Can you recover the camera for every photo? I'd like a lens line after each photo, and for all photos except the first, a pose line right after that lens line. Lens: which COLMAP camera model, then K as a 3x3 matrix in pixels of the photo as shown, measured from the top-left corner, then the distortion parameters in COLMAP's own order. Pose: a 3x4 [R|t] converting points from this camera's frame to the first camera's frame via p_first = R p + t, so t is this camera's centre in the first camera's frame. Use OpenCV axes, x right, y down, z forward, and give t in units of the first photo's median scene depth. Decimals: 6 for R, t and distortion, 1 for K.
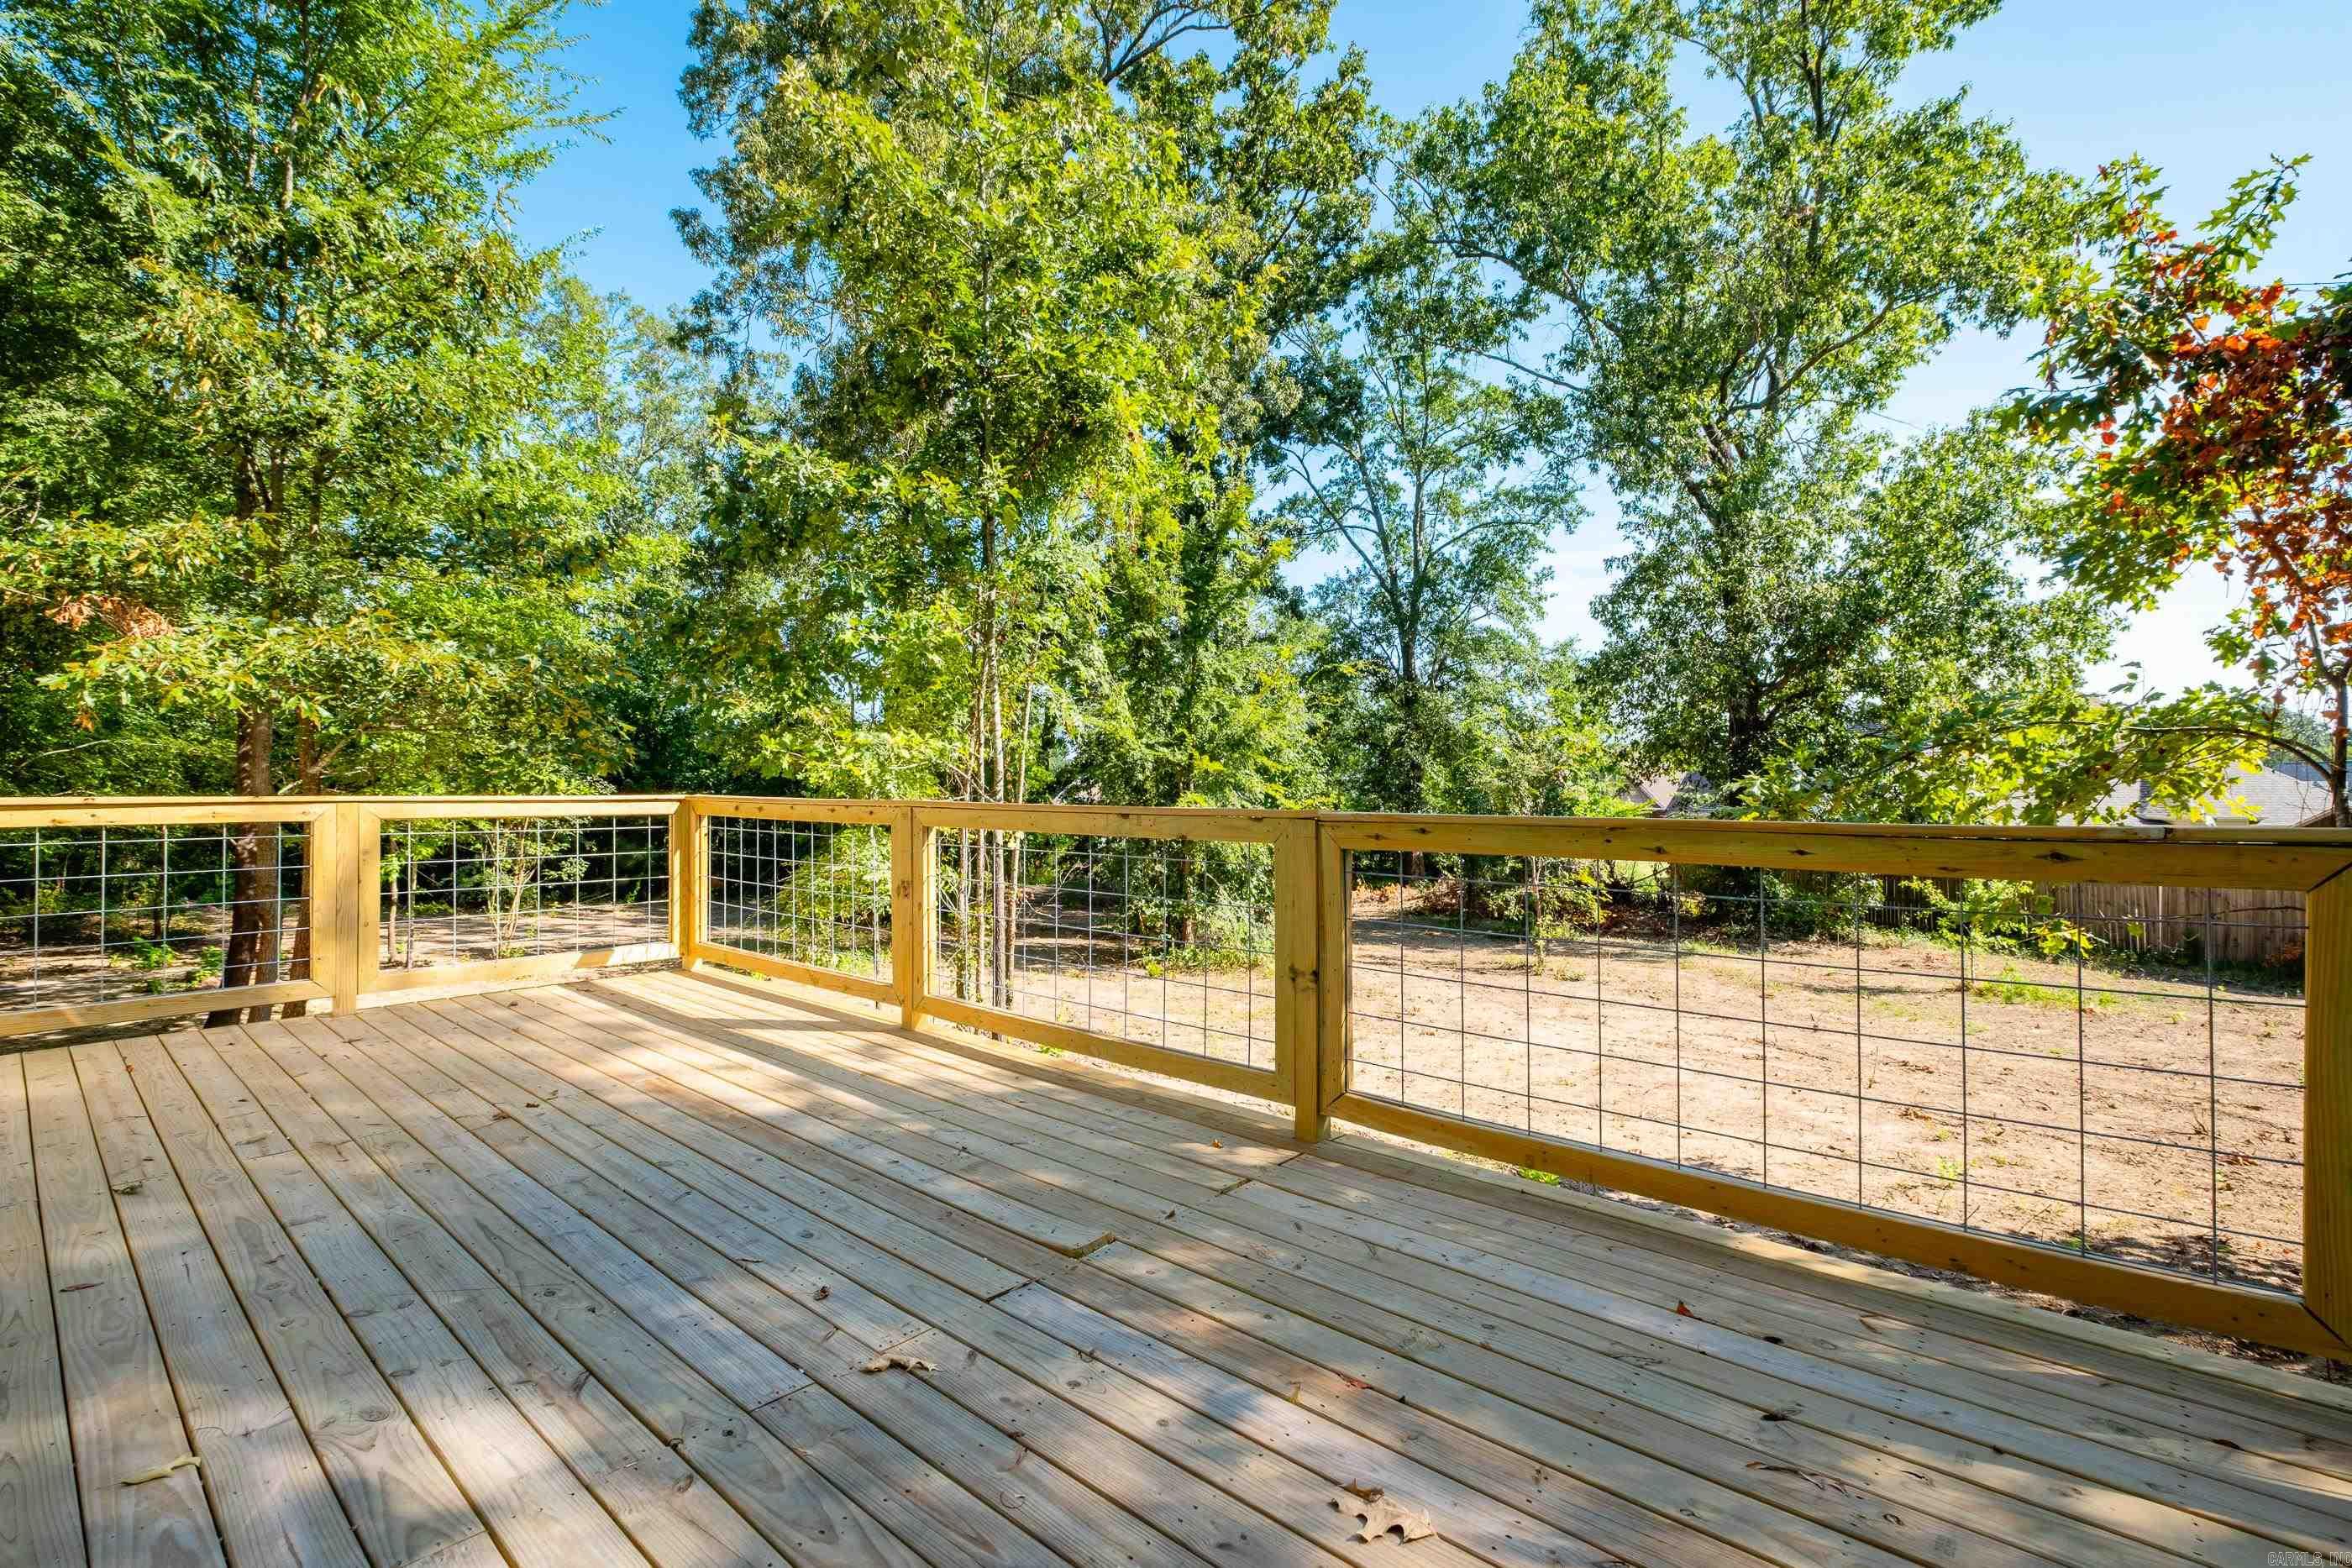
lens RADIAL K [[1023.9, 0, 1176.0], [0, 1023.9, 784.0], [0, 0, 1]] dist [0.001388, -0.003240]
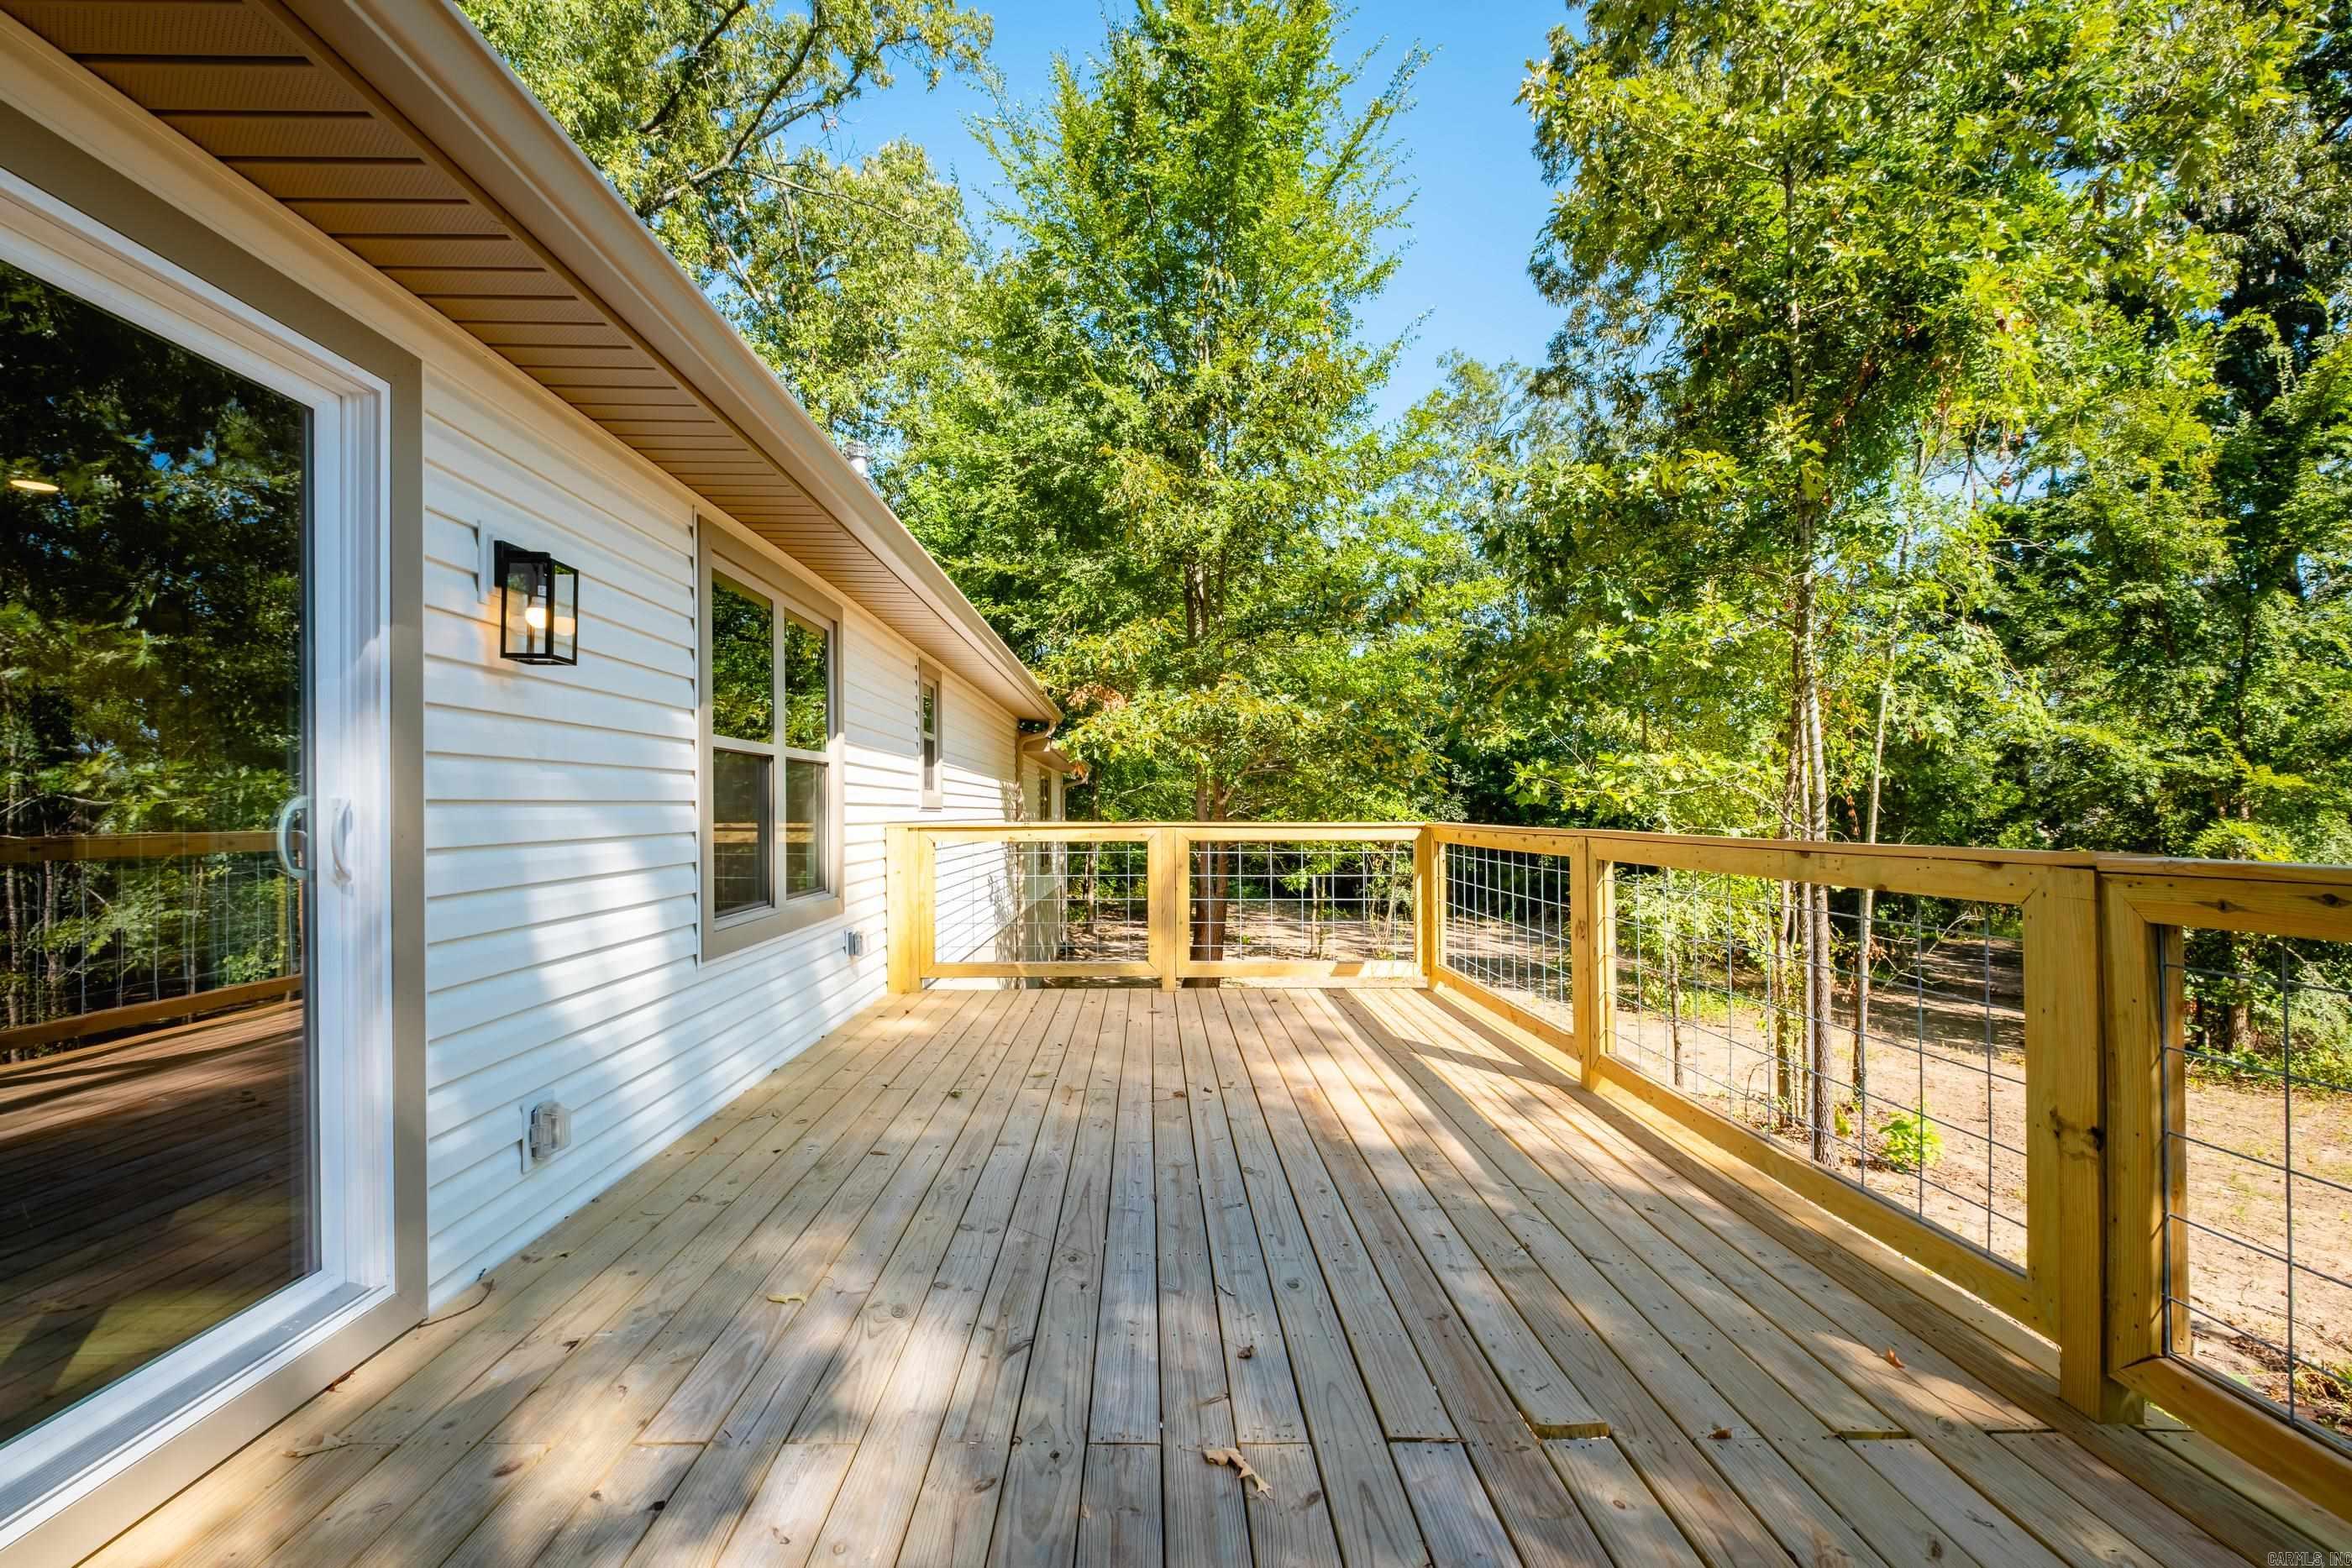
lens RADIAL K [[1008.2, 0, 1174.4], [0, 1008.2, 816.2], [0, 0, 1]] dist [0.002140, -0.002788]
pose [[0.676189, -0.000347, -0.736728, 0.134303], [0.004123, 0.999986, 0.003313, 0.000159], [0.736717, -0.005278, 0.676181, 0.148118]]
